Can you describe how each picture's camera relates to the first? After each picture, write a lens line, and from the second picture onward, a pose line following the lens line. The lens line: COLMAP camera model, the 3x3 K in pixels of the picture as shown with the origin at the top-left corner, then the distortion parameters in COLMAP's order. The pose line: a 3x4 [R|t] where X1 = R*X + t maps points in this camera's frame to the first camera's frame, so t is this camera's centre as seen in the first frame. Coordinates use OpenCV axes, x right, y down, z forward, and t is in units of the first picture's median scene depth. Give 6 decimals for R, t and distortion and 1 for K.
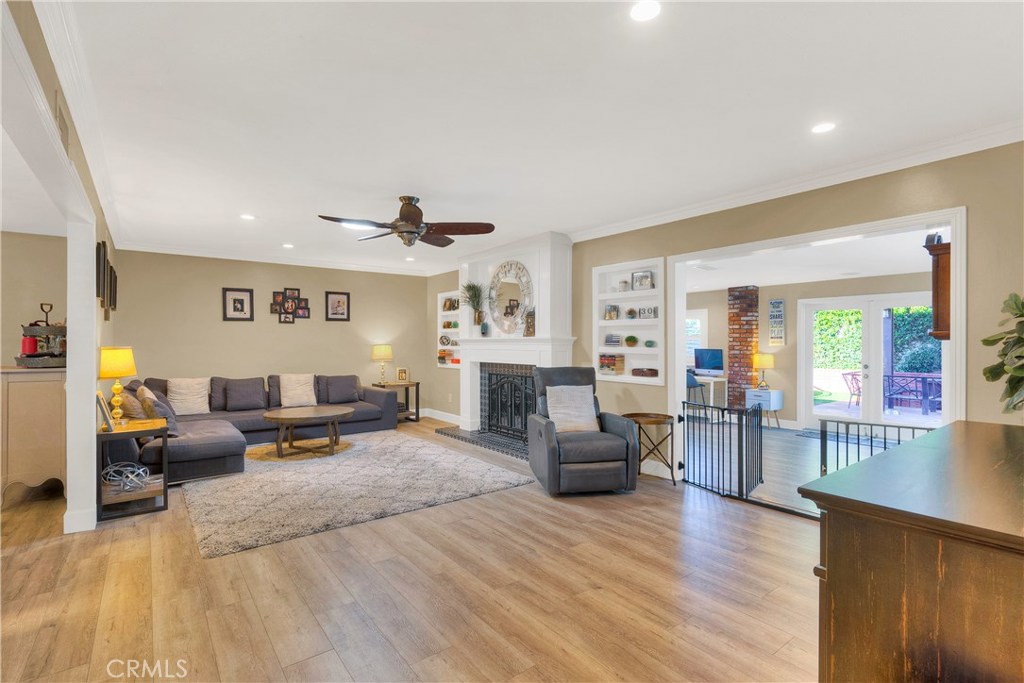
lens RADIAL K [[482.5, 0, 513.5], [0, 482.5, 342.4], [0, 0, 1]] dist [-0.004674, -0.000221]
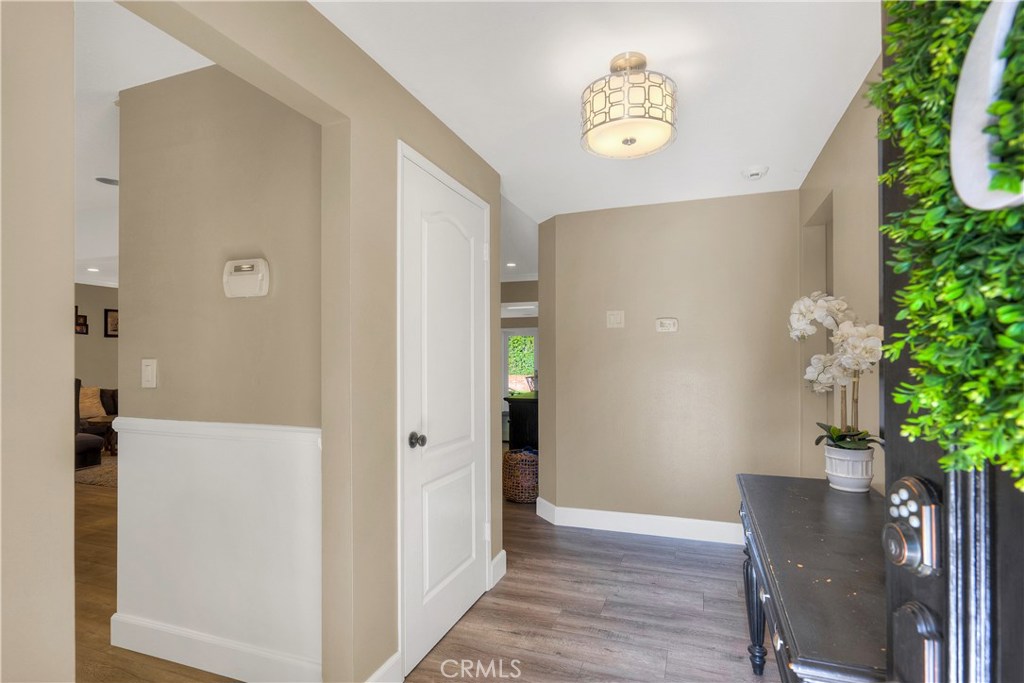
lens RADIAL K [[482.5, 0, 515.2], [0, 482.5, 349.3], [0, 0, 1]] dist [-0.004674, -0.000221]
pose [[0.847444, 0.005842, 0.530852, -0.188515], [0.000921, 0.999922, -0.012475, -0.004372], [-0.530884, 0.011061, 0.847373, -0.353865]]
